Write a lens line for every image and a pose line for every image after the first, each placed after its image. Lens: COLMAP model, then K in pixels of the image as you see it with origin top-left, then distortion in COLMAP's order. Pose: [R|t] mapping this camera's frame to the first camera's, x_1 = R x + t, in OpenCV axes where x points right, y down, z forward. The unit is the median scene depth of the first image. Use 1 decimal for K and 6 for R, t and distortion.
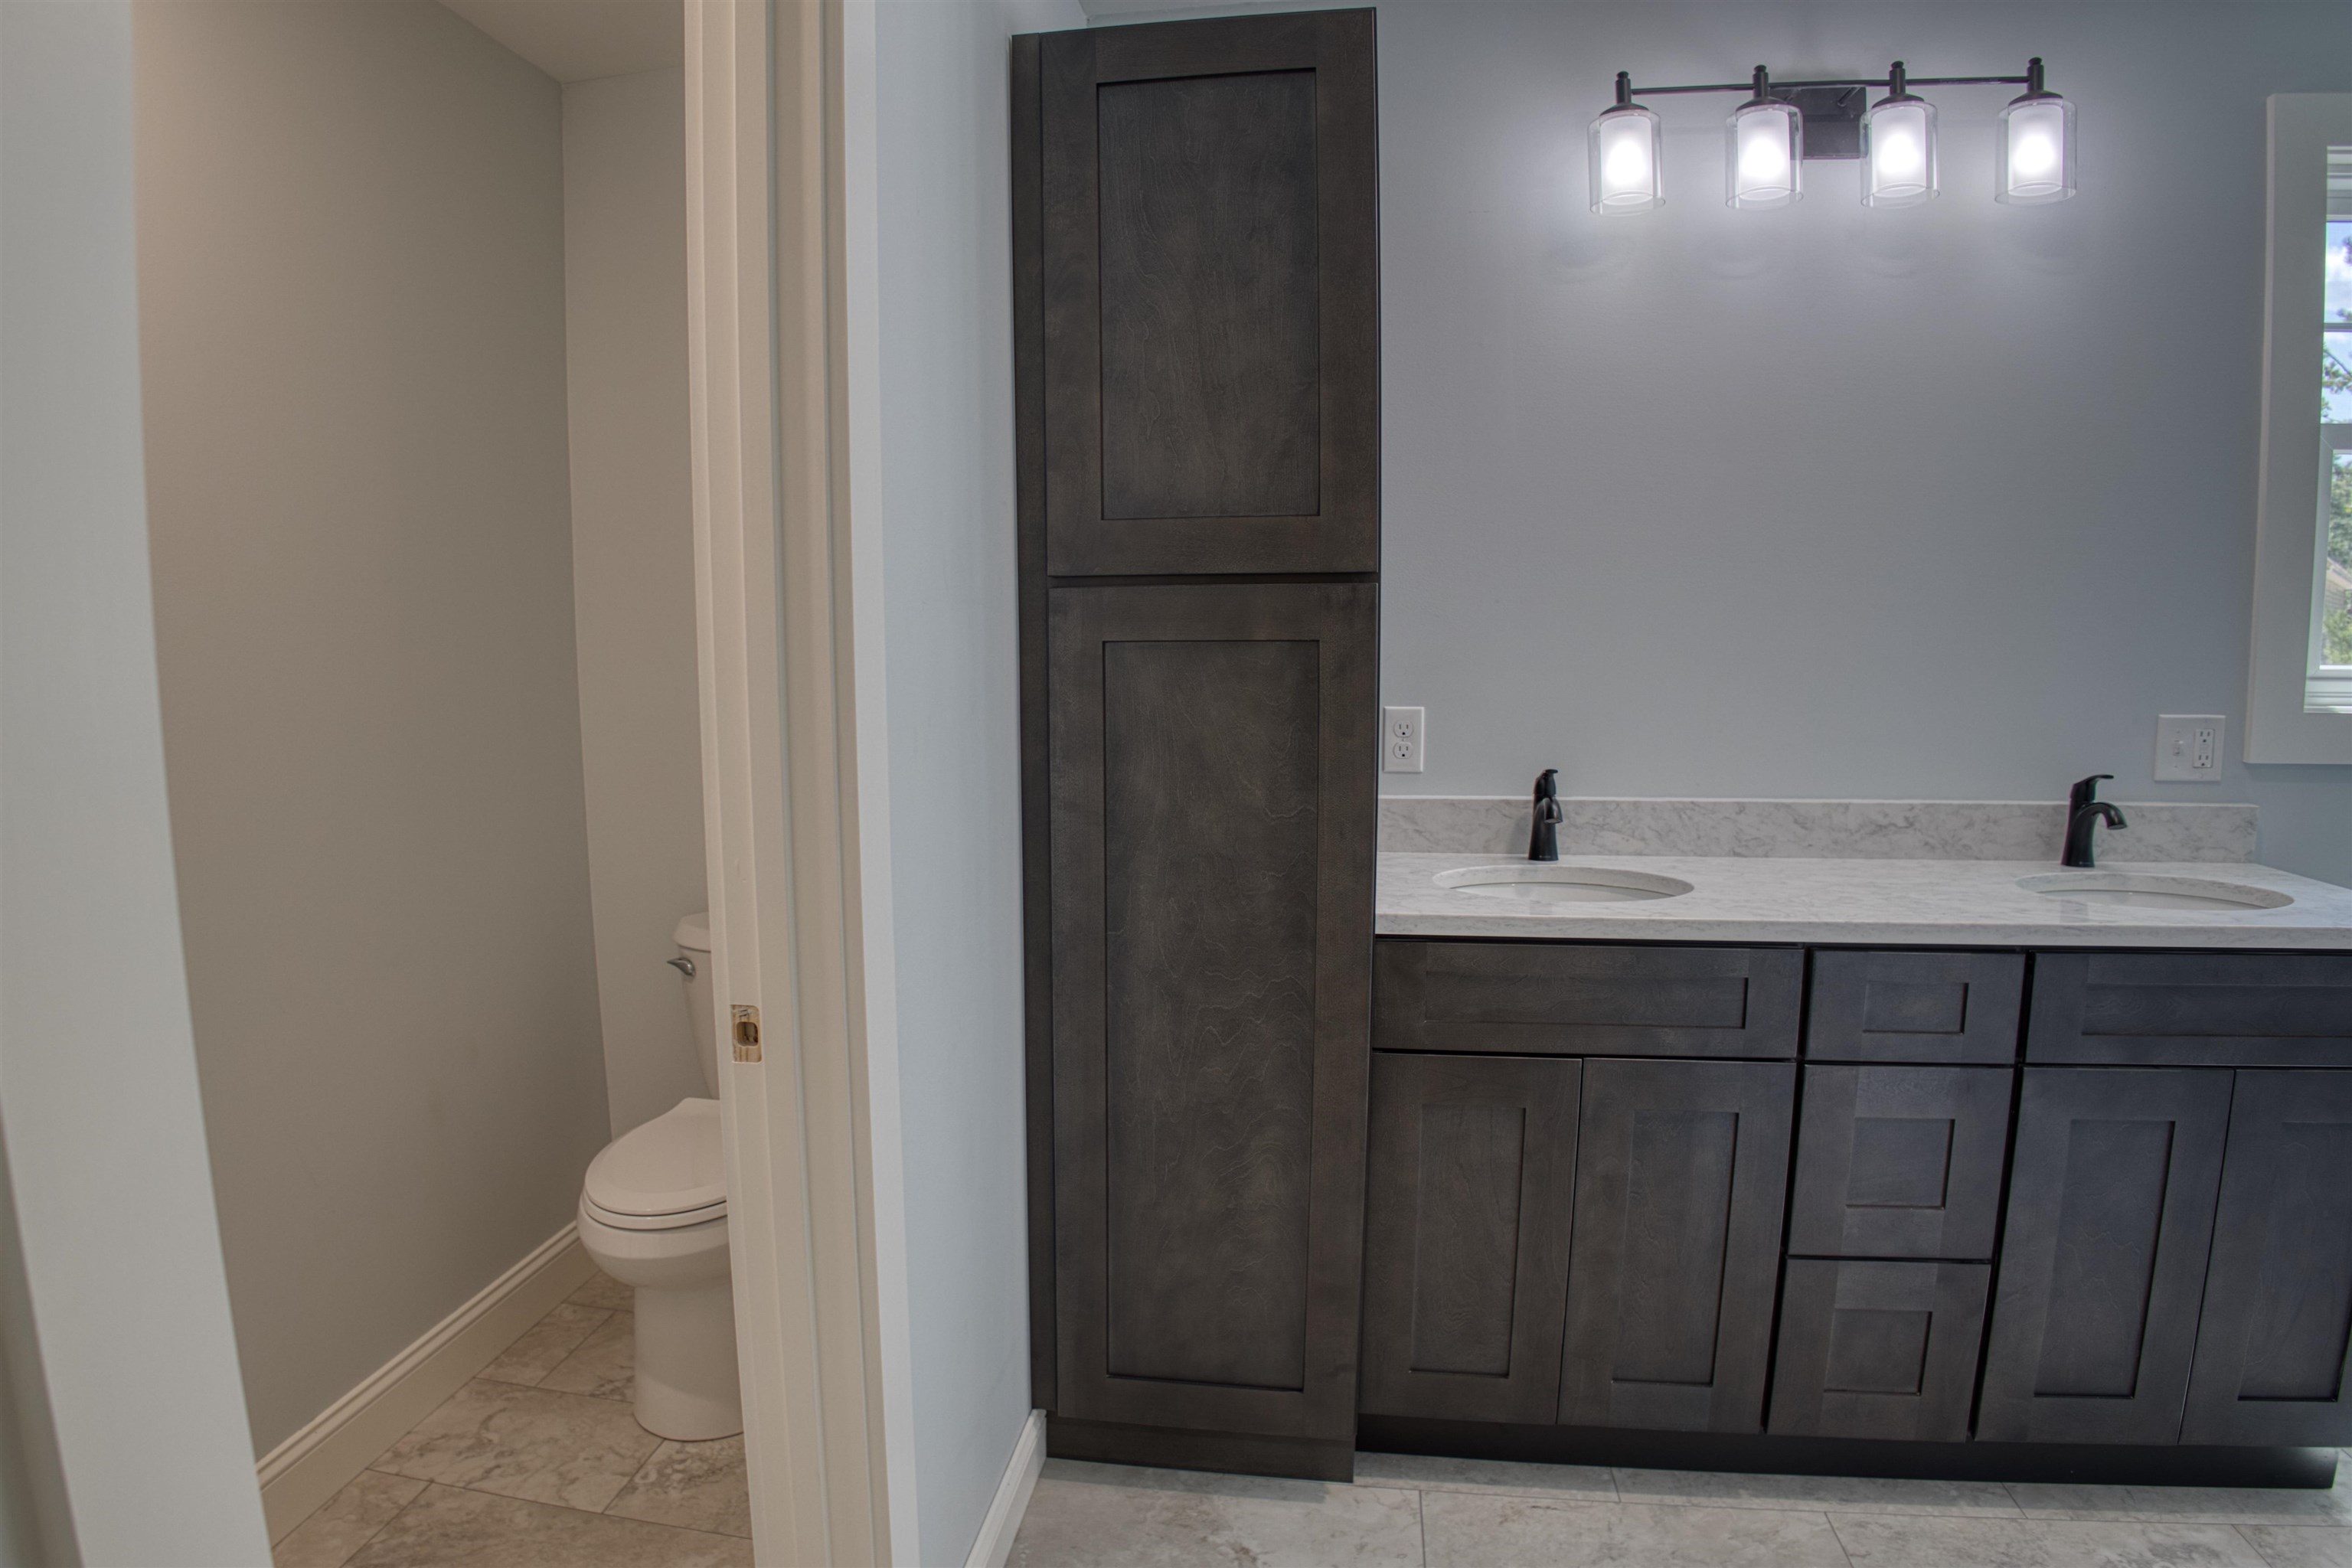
lens RADIAL K [[1195.7, 0, 1177.2], [0, 1195.7, 758.4], [0, 0, 1]] dist [-0.114005, 0.026969]
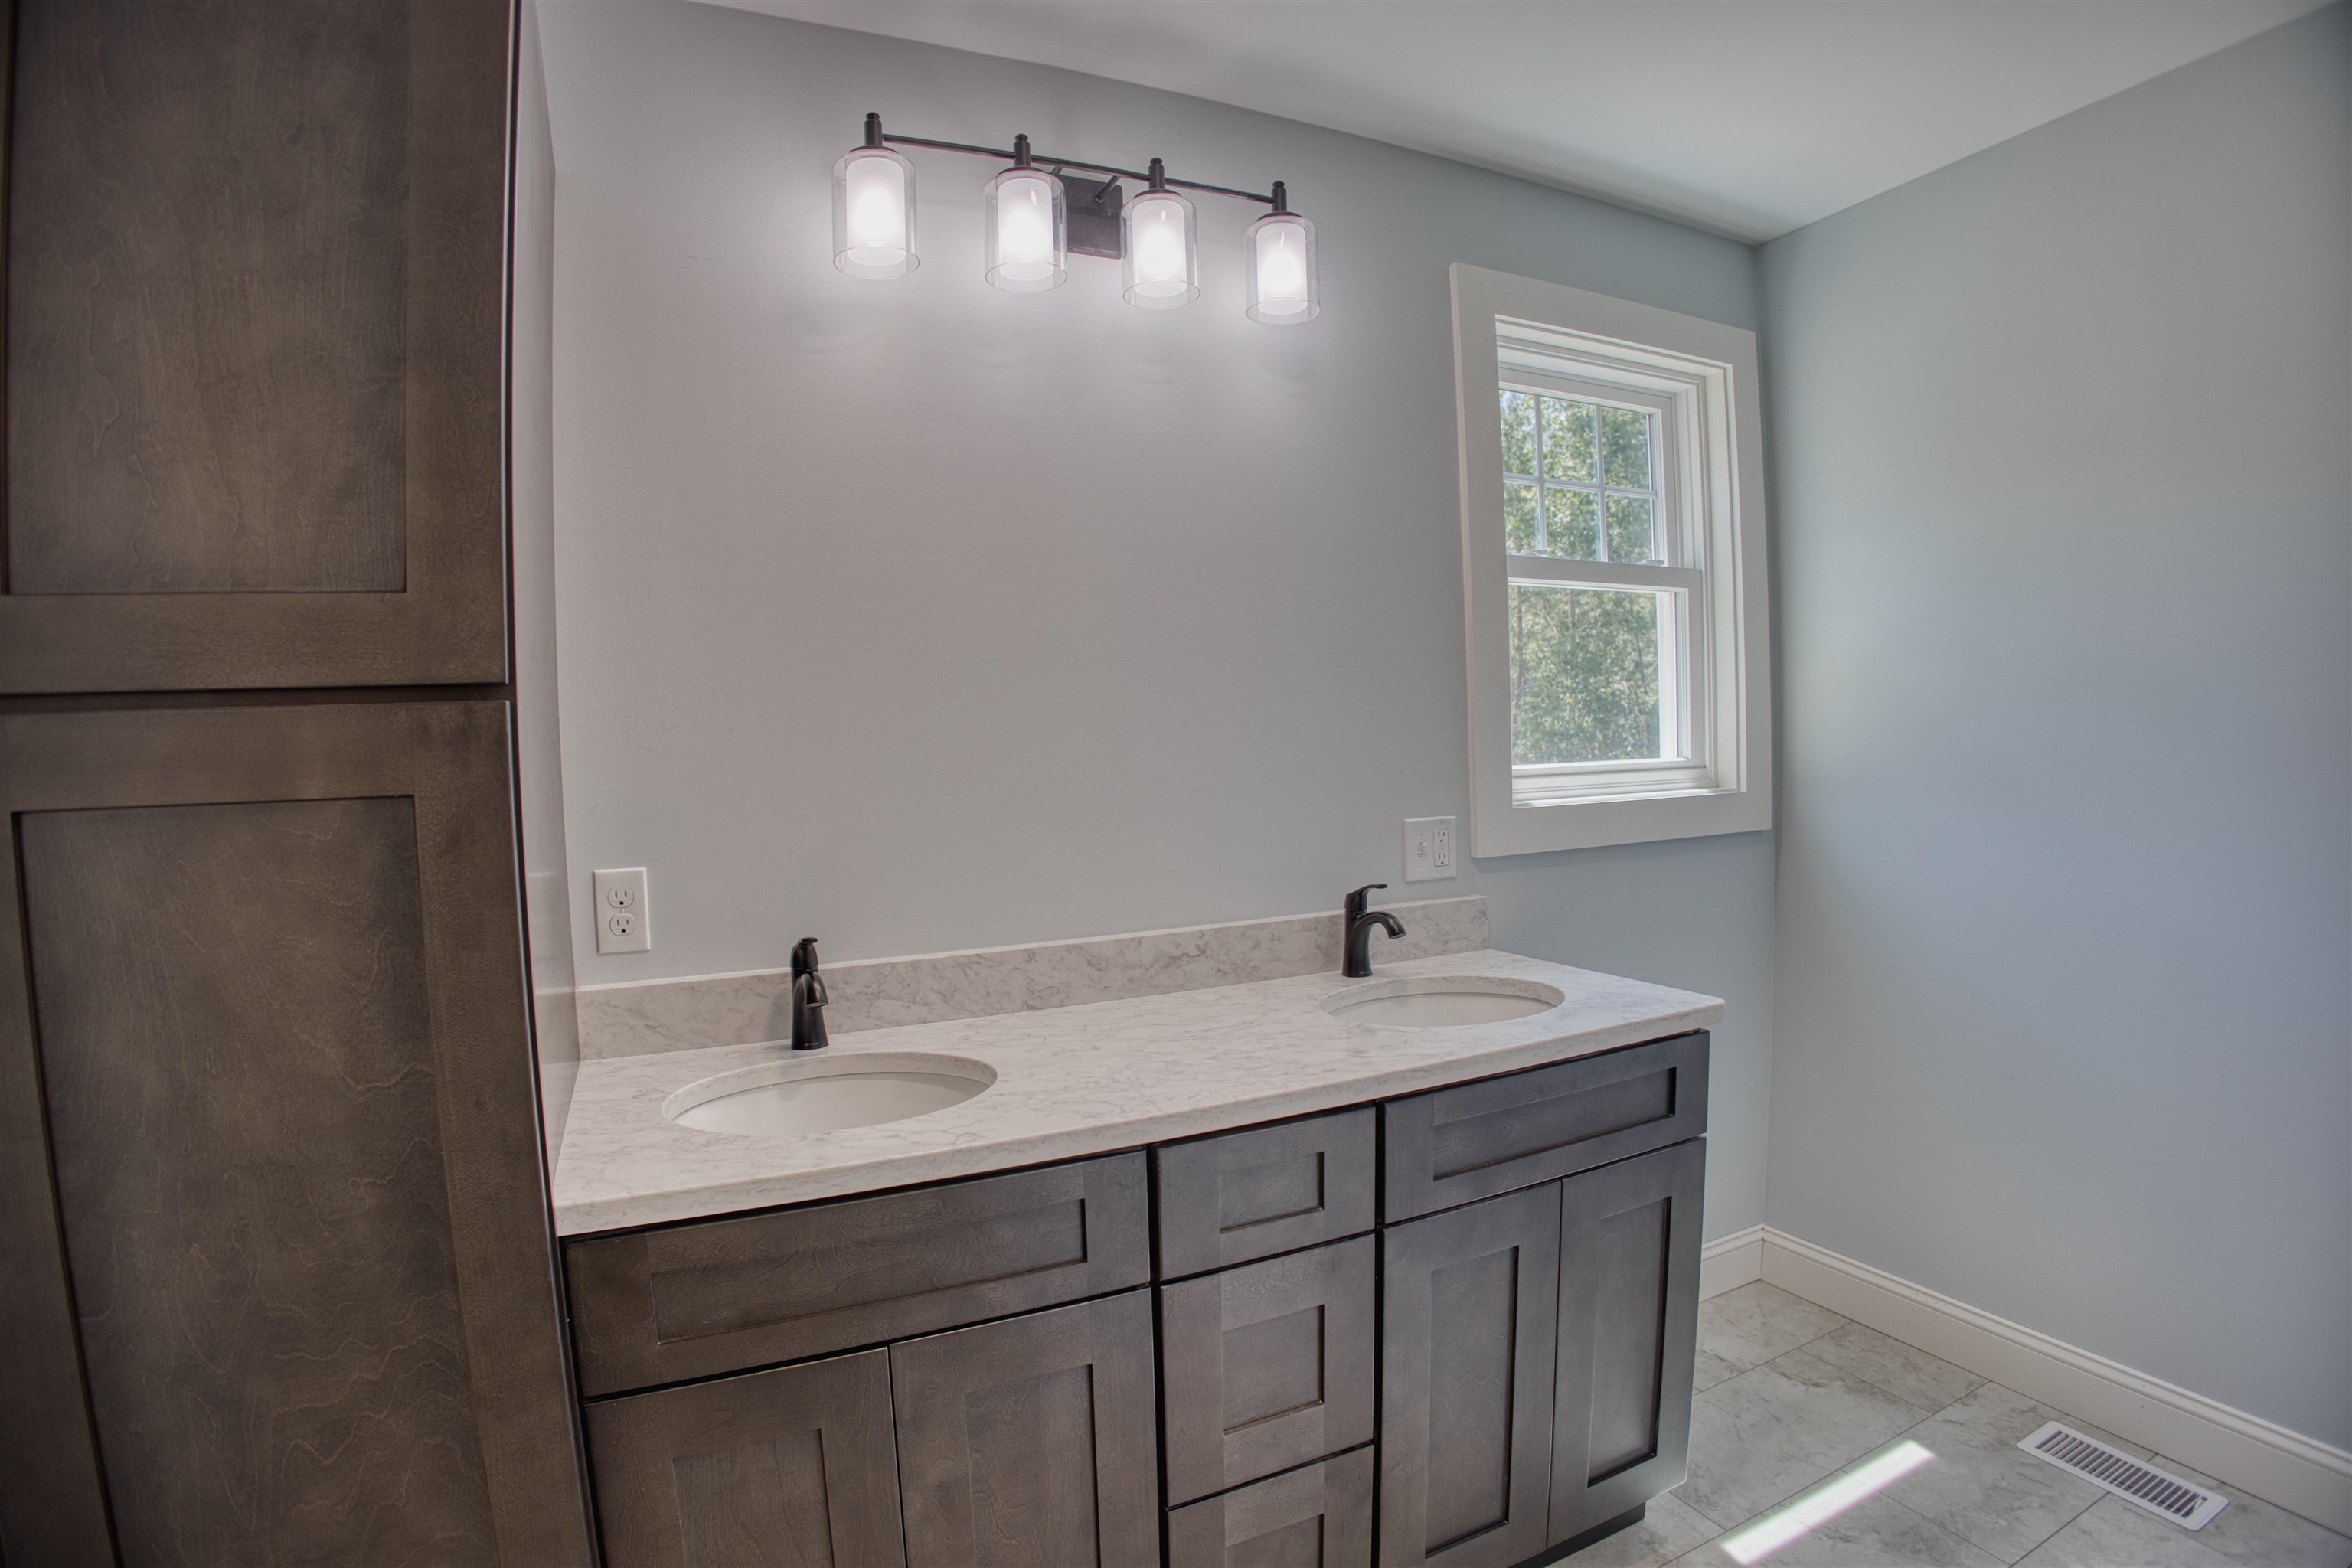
lens RADIAL K [[1092.2, 0, 1169.8], [0, 1092.2, 783.0], [0, 0, 1]] dist [-0.146203, 0.034269]
pose [[0.812758, -0.038427, 0.581333, 0.122377], [0.089828, 0.994156, -0.059873, -0.036424], [-0.575635, 0.100882, 0.811460, 0.328734]]
